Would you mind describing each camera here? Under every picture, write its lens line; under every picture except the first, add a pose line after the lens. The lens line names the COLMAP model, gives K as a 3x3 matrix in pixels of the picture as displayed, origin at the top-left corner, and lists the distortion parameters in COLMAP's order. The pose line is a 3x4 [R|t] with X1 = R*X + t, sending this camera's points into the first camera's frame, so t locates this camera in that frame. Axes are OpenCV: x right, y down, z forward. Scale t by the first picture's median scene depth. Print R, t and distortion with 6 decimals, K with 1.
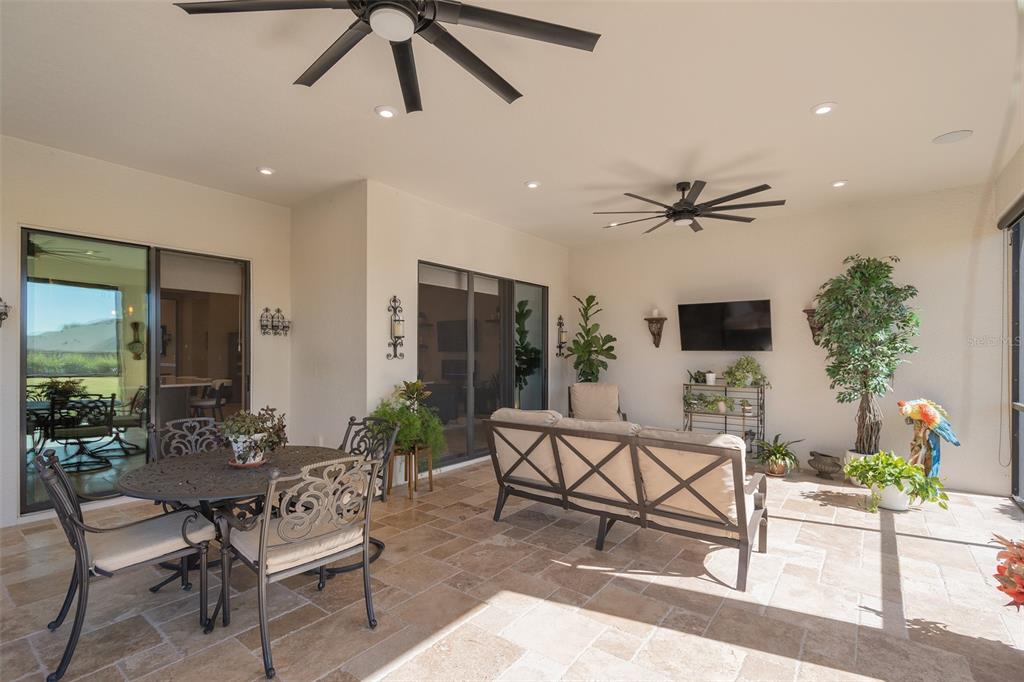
lens RADIAL K [[468.8, 0, 512.0], [0, 468.8, 347.5], [0, 0, 1]] dist [0.000105, 0.000016]
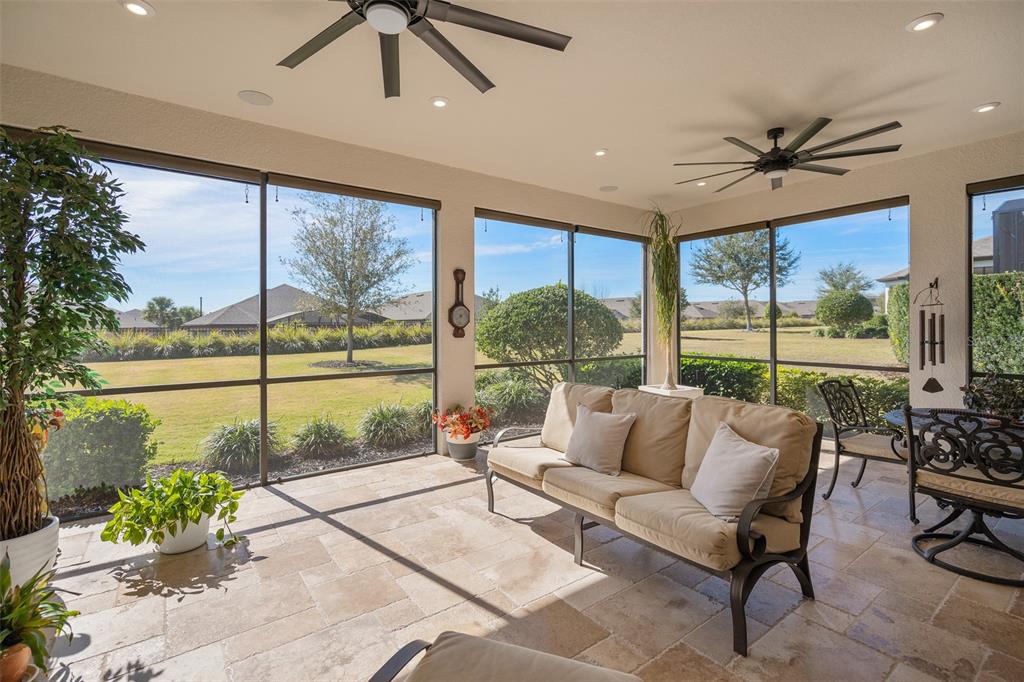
lens RADIAL K [[468.8, 0, 512.2], [0, 468.8, 334.2], [0, 0, 1]] dist [0.000105, 0.000016]
pose [[-0.964545, -0.001716, 0.263913, 0.168708], [-0.001679, 0.999999, 0.000364, 0.029540], [-0.263914, -0.000092, -0.964546, 1.604285]]
